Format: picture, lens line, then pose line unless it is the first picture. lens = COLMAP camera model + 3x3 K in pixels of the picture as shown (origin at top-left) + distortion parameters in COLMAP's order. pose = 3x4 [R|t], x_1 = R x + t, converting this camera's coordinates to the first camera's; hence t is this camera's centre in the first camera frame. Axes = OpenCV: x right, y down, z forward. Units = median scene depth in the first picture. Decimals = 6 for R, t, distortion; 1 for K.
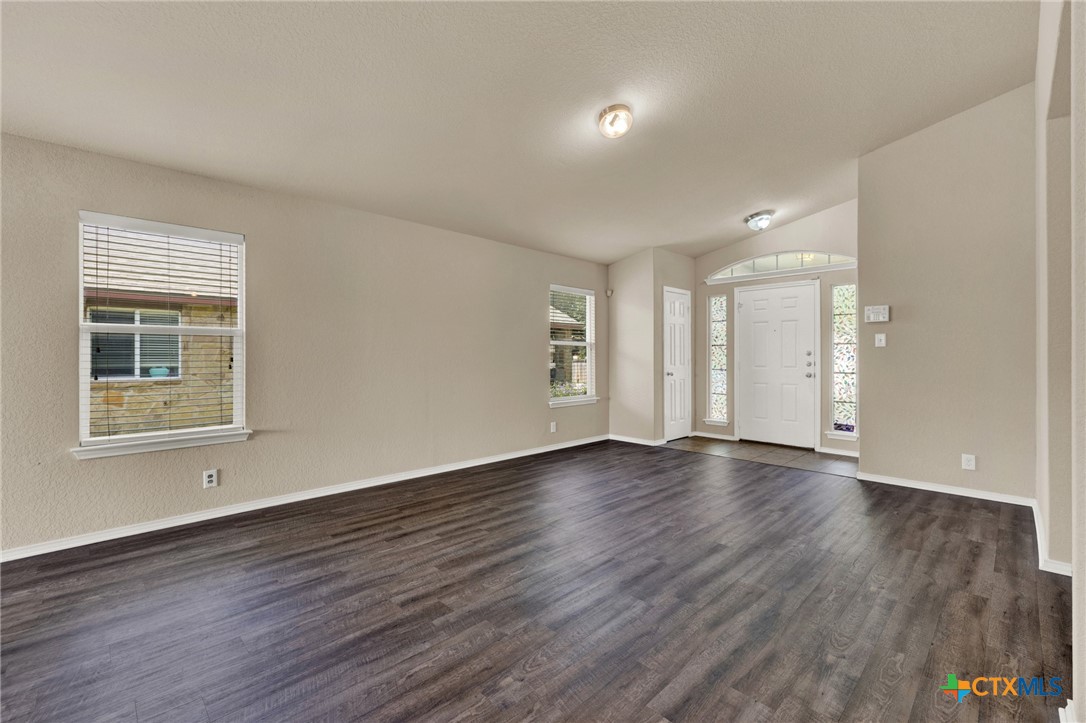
lens RADIAL K [[463.2, 0, 535.0], [0, 463.2, 353.6], [0, 0, 1]] dist [0.001762, -0.000107]
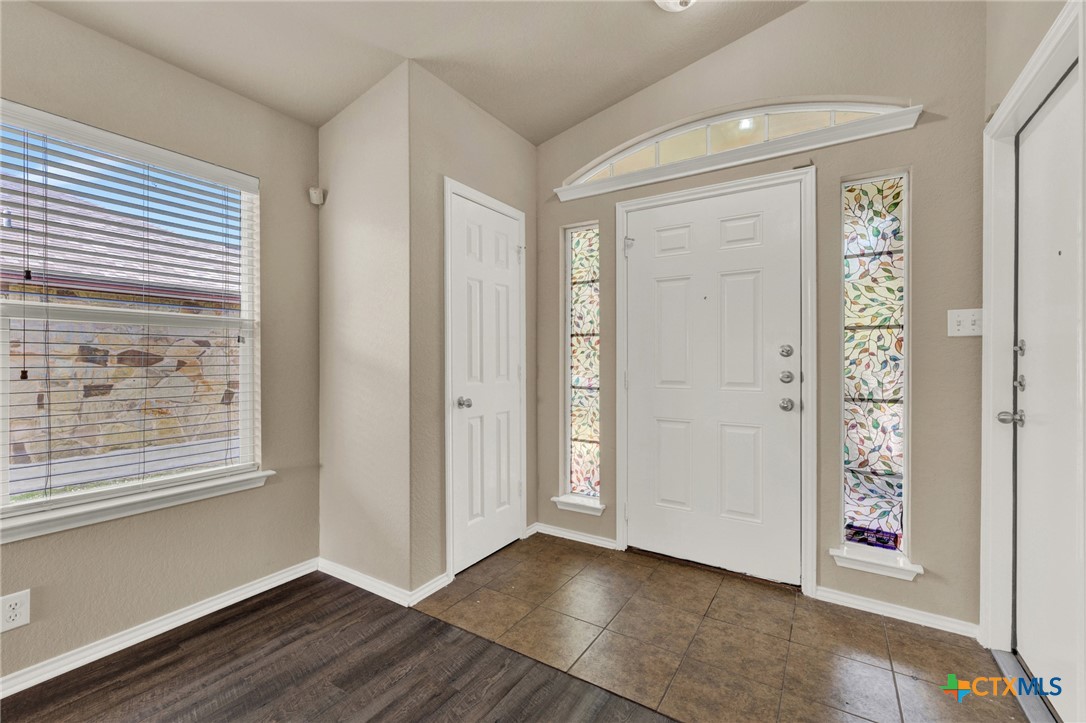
lens RADIAL K [[463.2, 0, 535.0], [0, 463.2, 353.6], [0, 0, 1]] dist [0.001762, -0.000107]
pose [[0.973422, 0.003504, 0.228992, 0.263423], [-0.001919, 0.999973, -0.007146, 0.004414], [-0.229011, 0.006517, 0.973402, 0.610053]]
